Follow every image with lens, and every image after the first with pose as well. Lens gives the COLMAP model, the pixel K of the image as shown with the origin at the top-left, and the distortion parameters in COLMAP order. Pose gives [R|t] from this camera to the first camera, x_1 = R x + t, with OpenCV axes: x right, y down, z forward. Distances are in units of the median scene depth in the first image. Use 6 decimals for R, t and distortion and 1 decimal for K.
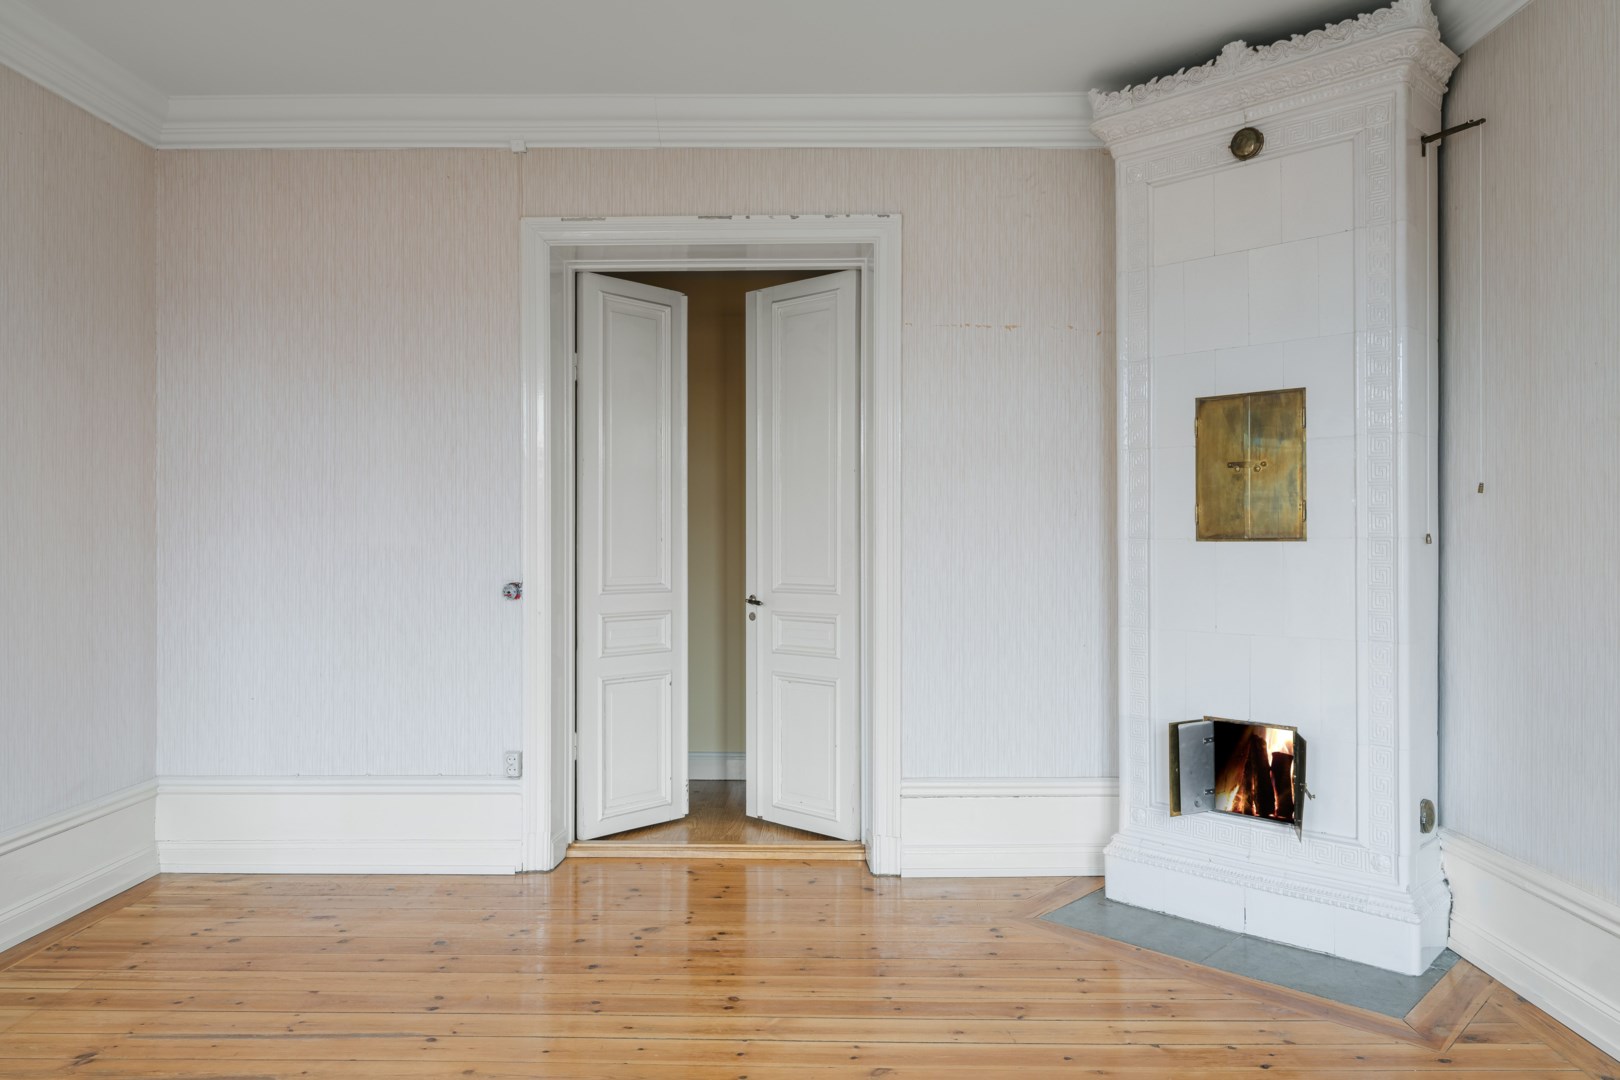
lens RADIAL K [[1091.5, 0, 812.8], [0, 1091.5, 538.8], [0, 0, 1]] dist [-0.005561, 0.002702]
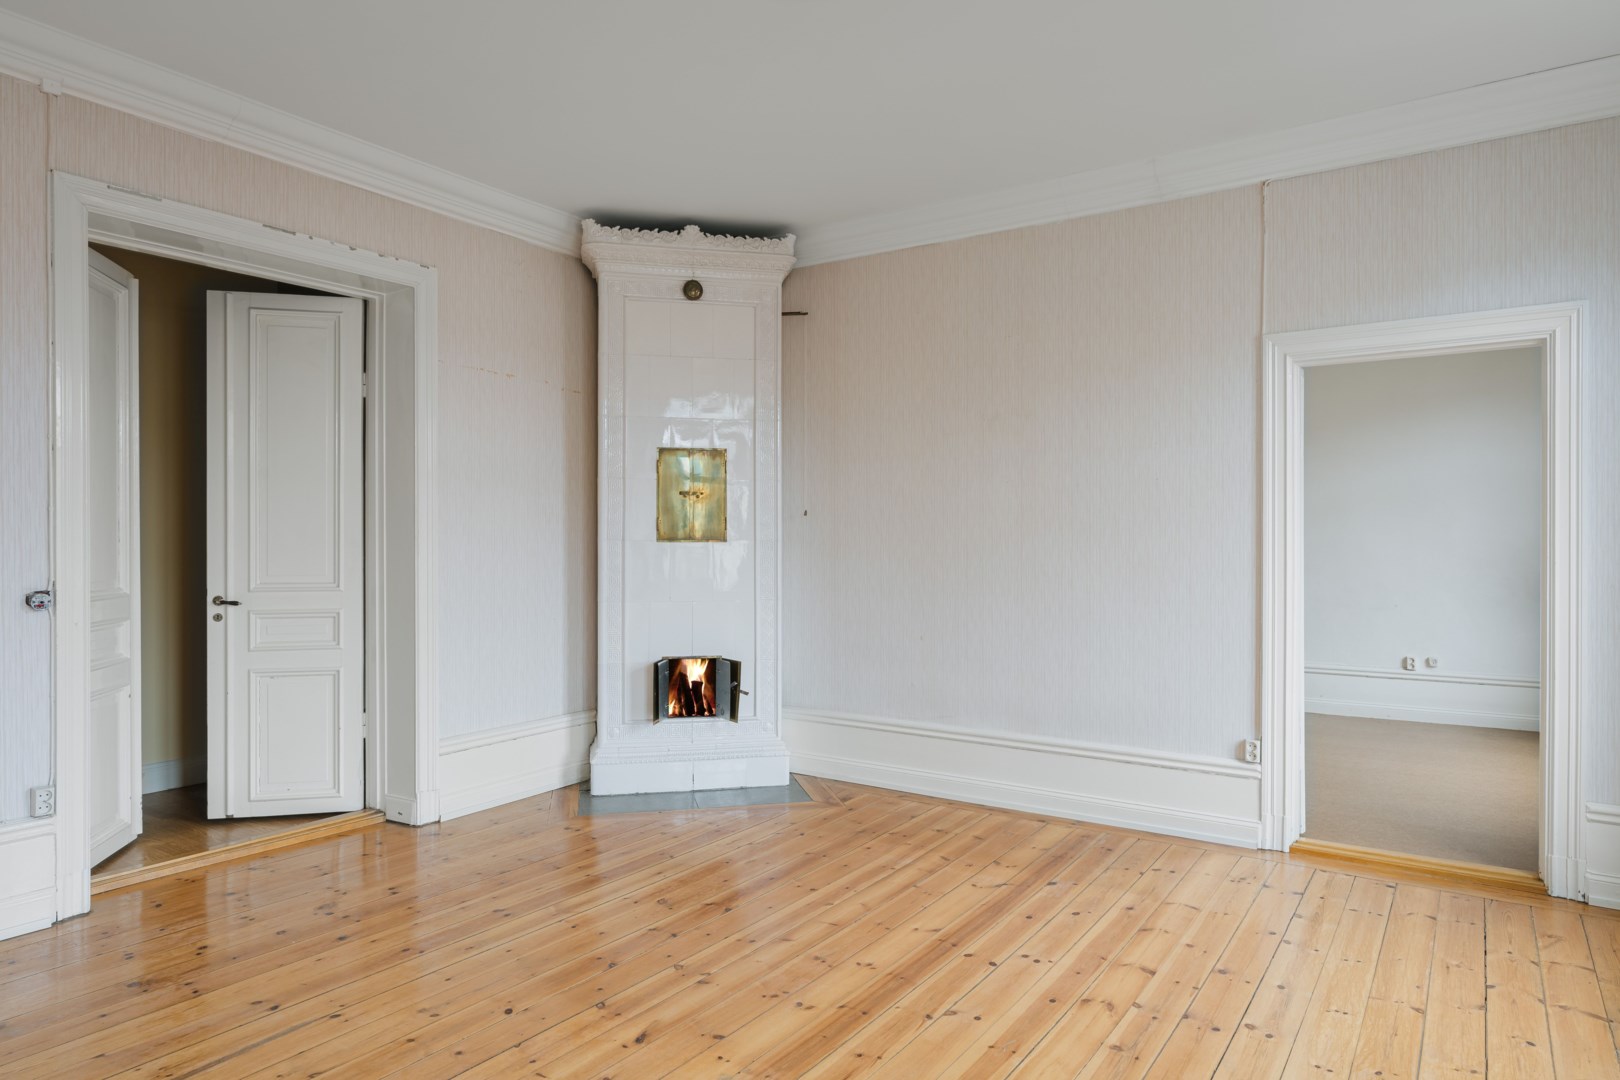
lens RADIAL K [[994.9, 0, 822.5], [0, 994.9, 538.1], [0, 0, 1]] dist [0.000151, 0.002111]
pose [[0.537804, 0.001774, 0.843068, -0.619147], [-0.002936, 0.999996, -0.000231, -0.003159], [-0.843065, -0.002351, 0.537807, 0.057667]]
